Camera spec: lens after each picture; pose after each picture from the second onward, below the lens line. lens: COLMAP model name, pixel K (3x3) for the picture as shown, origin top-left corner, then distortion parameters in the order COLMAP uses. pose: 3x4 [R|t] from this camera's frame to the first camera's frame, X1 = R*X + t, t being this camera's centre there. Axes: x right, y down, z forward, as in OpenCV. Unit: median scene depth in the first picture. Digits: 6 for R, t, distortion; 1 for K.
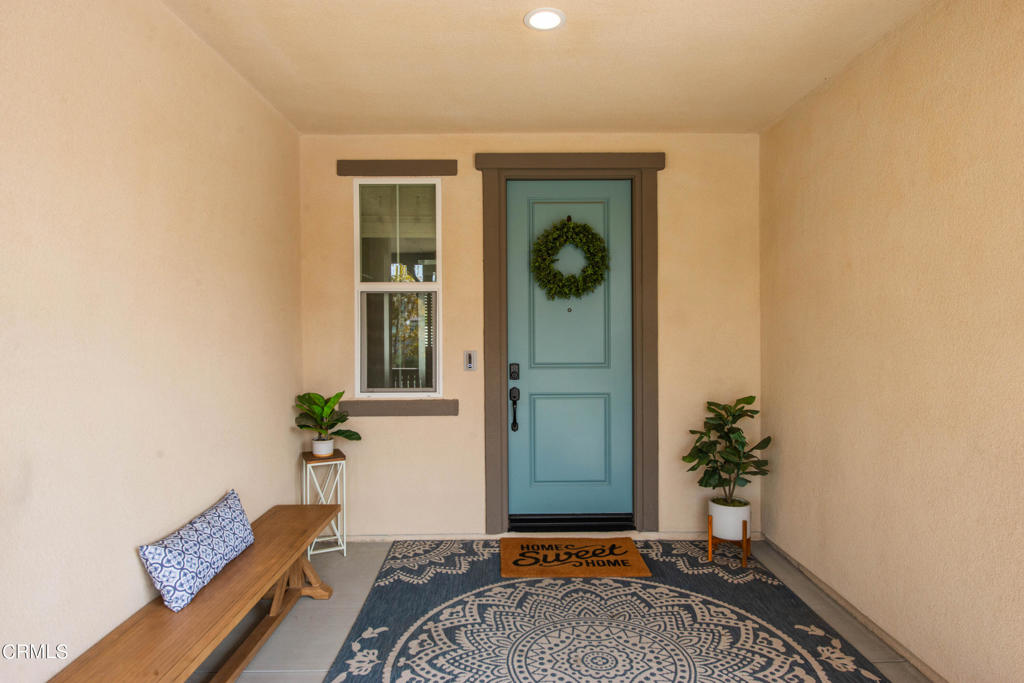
lens RADIAL K [[589.9, 0, 514.4], [0, 589.9, 338.0], [0, 0, 1]] dist [0.001527, 0.000468]
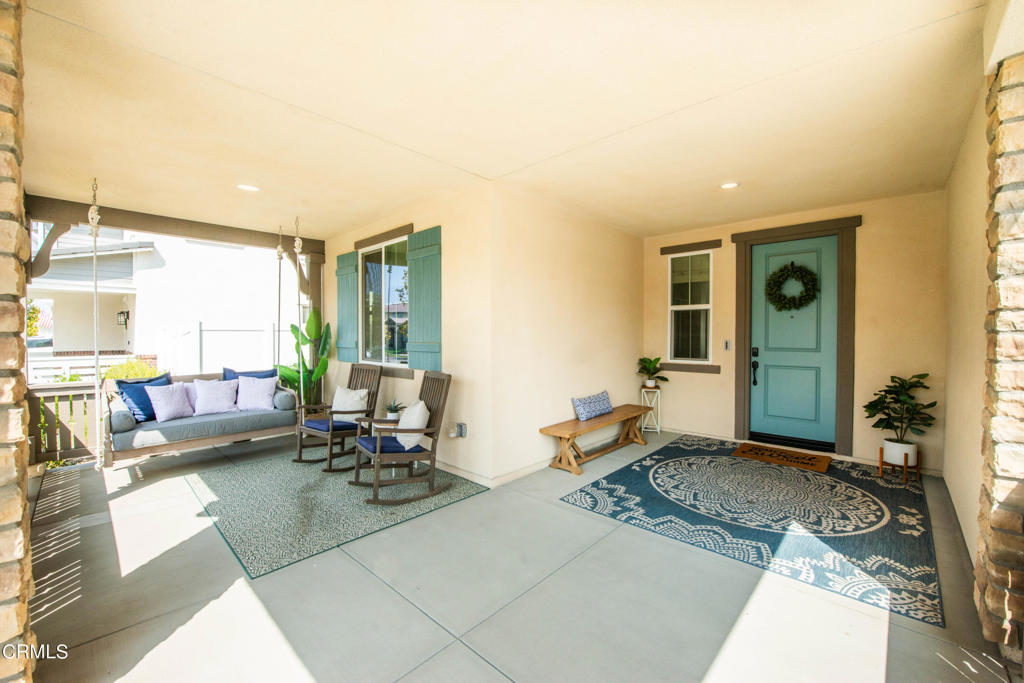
lens RADIAL K [[404.6, 0, 515.5], [0, 404.6, 338.2], [0, 0, 1]] dist [-0.027752, -0.000227]
pose [[0.720103, 0.013190, -0.693742, 0.328066], [-0.012830, 0.999901, 0.005694, 0.017809], [0.693749, 0.004801, 0.720201, -0.389717]]
